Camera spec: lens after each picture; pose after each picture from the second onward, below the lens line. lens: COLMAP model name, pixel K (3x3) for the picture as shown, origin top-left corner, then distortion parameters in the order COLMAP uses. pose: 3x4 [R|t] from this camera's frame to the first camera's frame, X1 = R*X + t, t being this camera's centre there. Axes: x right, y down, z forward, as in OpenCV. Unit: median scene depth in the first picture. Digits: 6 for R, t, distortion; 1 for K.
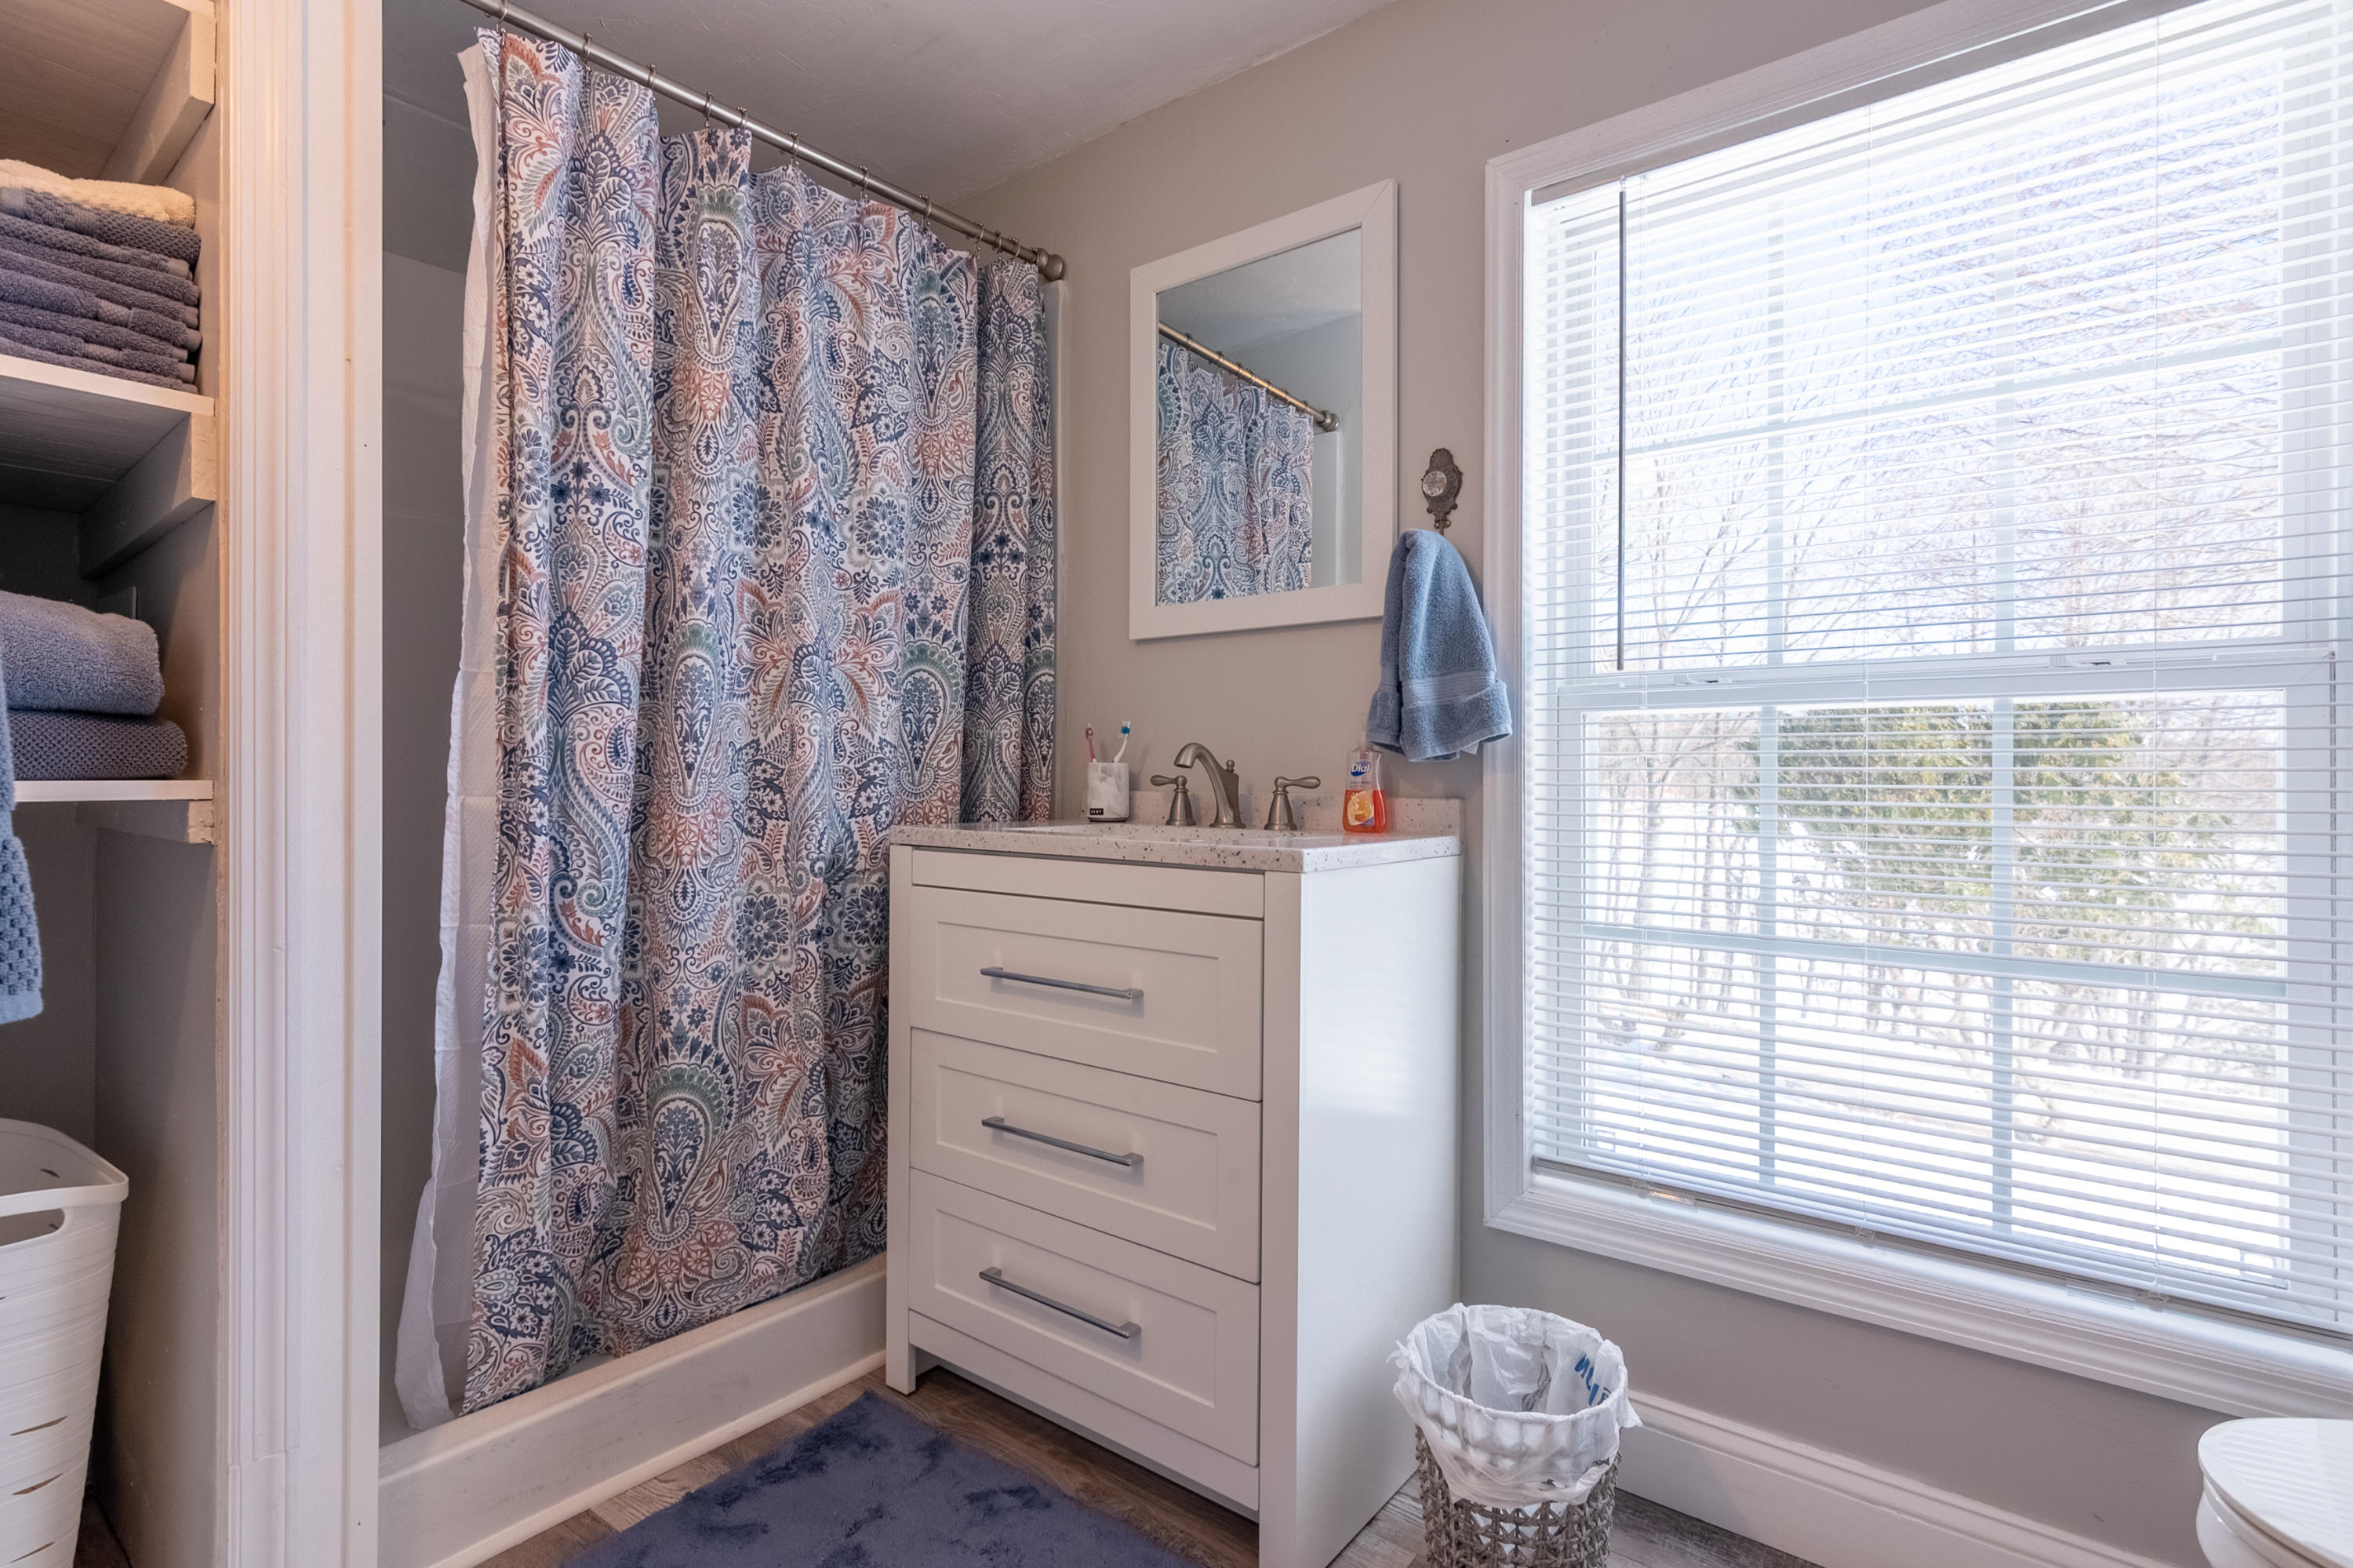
lens RADIAL K [[1151.5, 0, 1180.6], [0, 1151.5, 769.4], [0, 0, 1]] dist [0.003673, 0.001064]
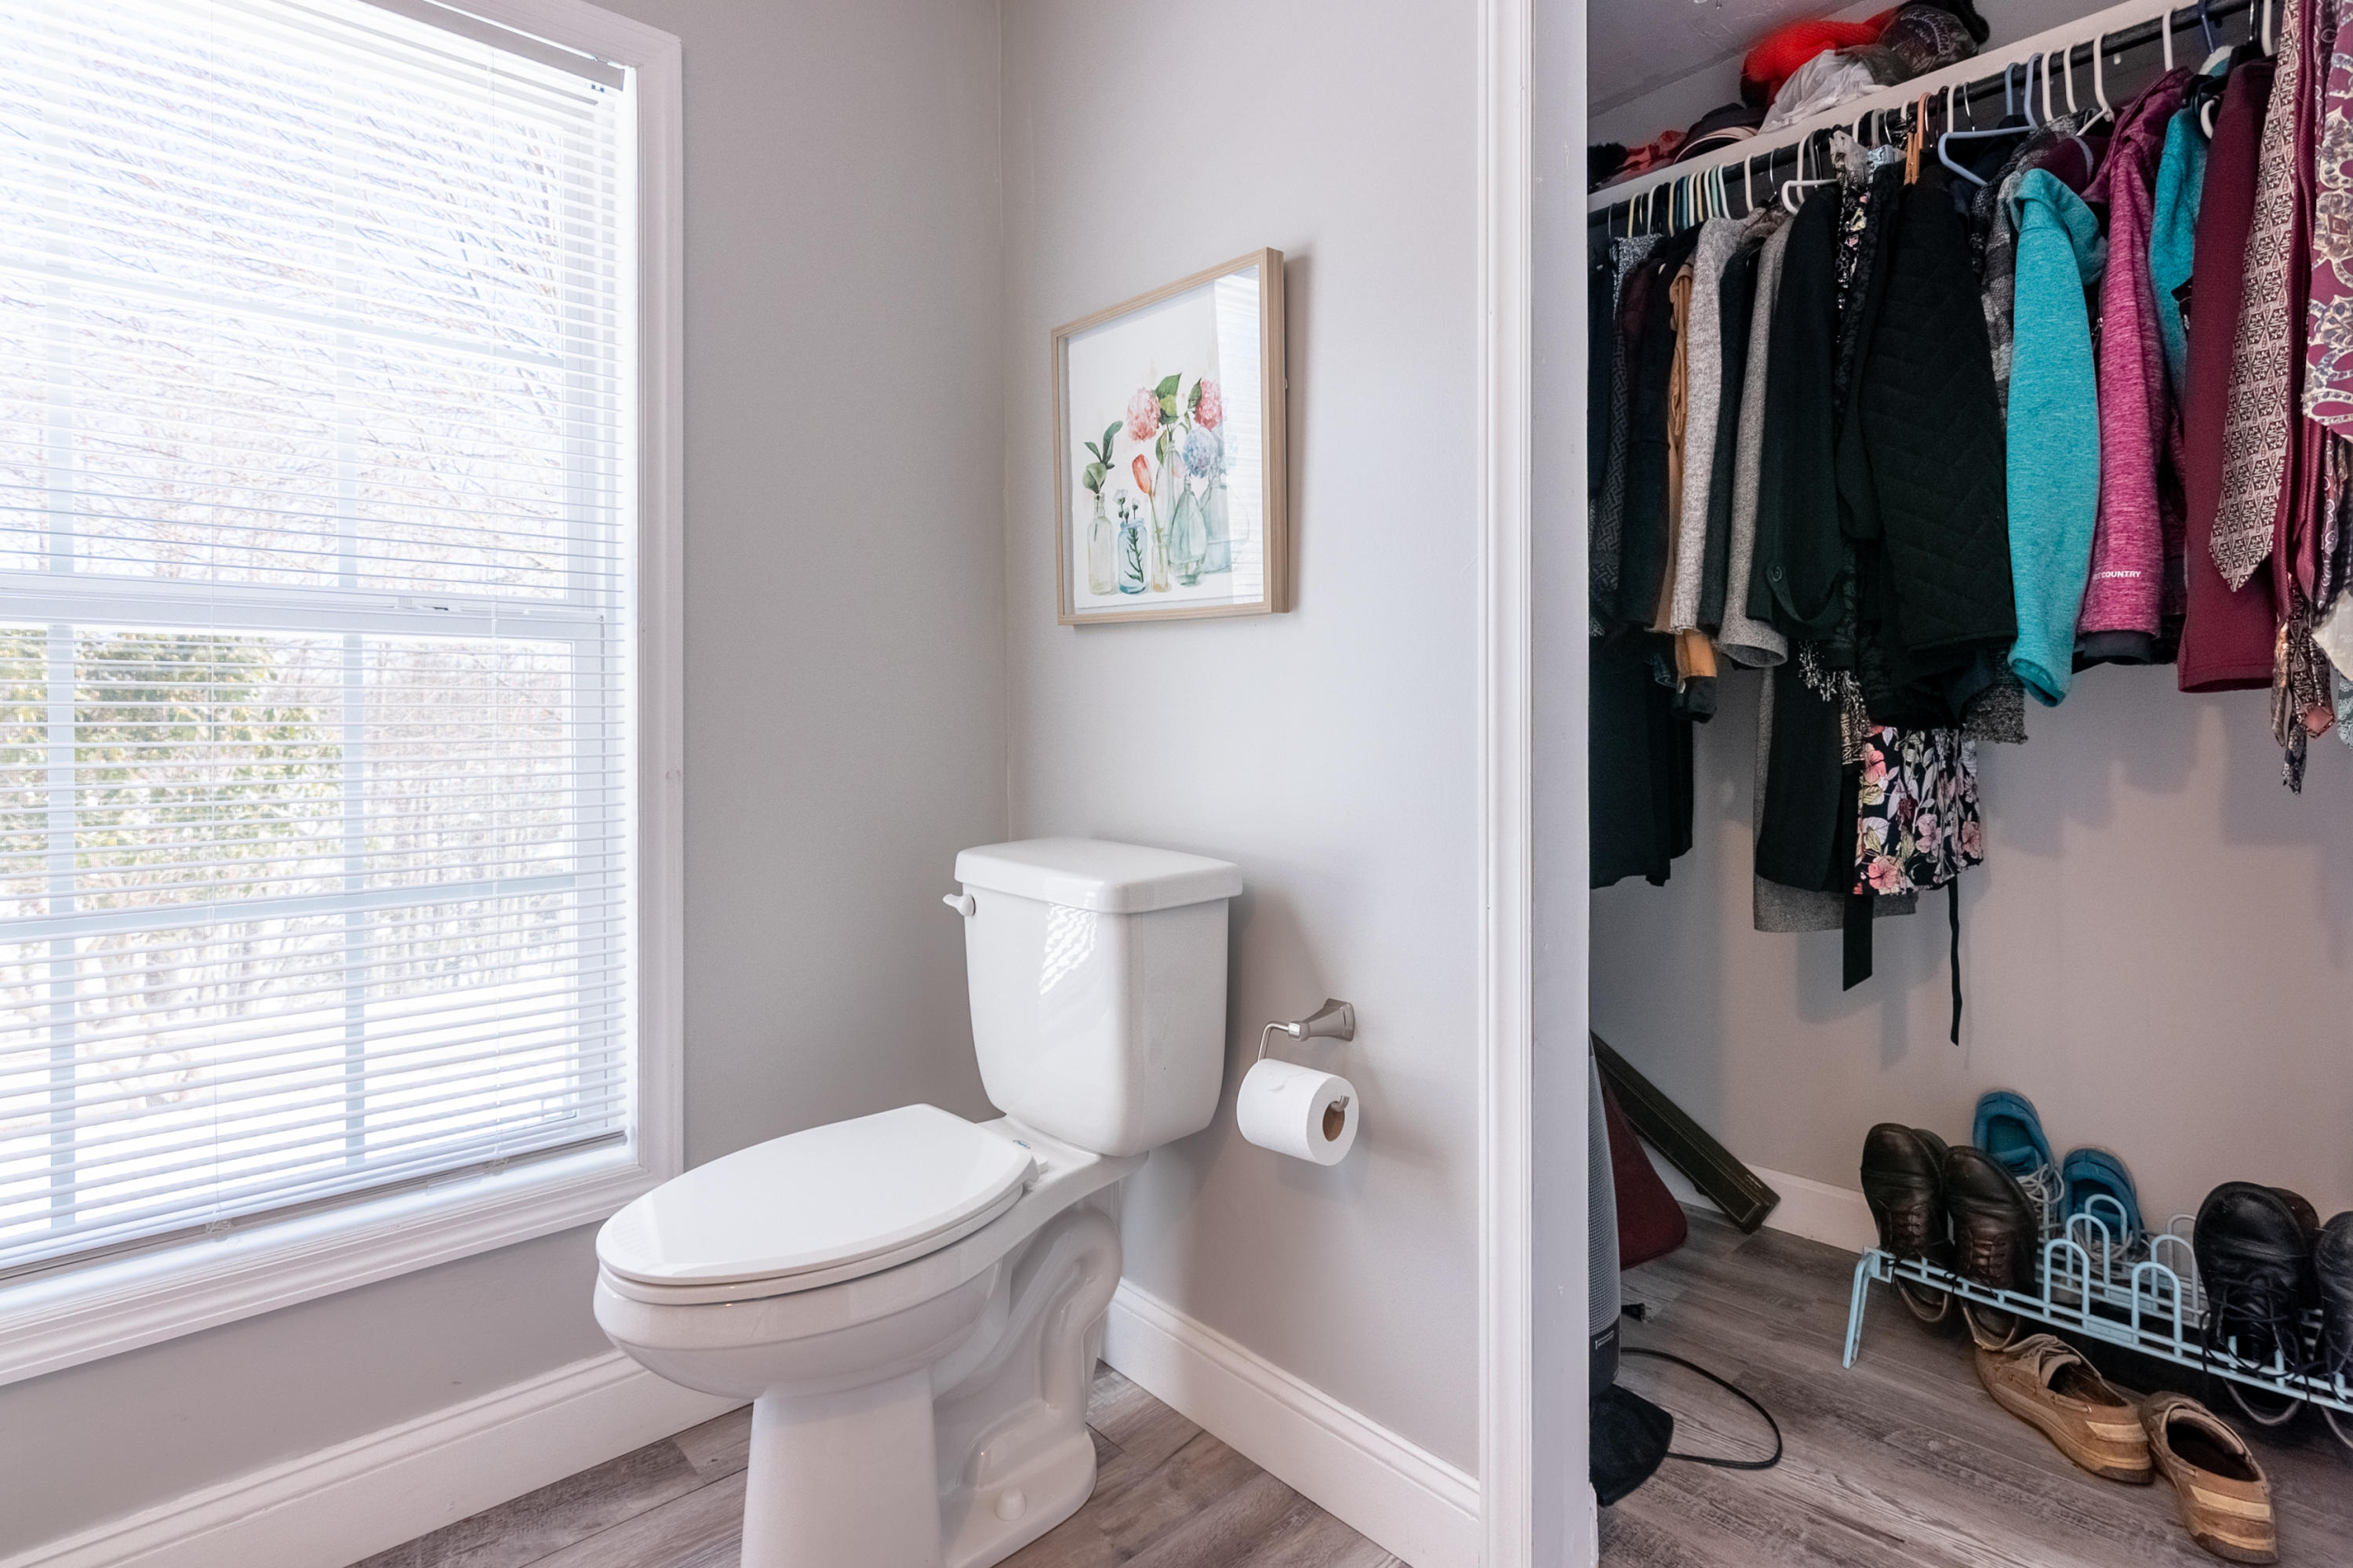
lens RADIAL K [[1151.5, 0, 1177.6], [0, 1151.5, 720.1], [0, 0, 1]] dist [0.003673, 0.001064]
pose [[0.187355, -0.010791, 0.982233, -0.115516], [-0.002288, 0.999932, 0.011421, -0.000051], [-0.982290, -0.004387, 0.187317, 0.089907]]
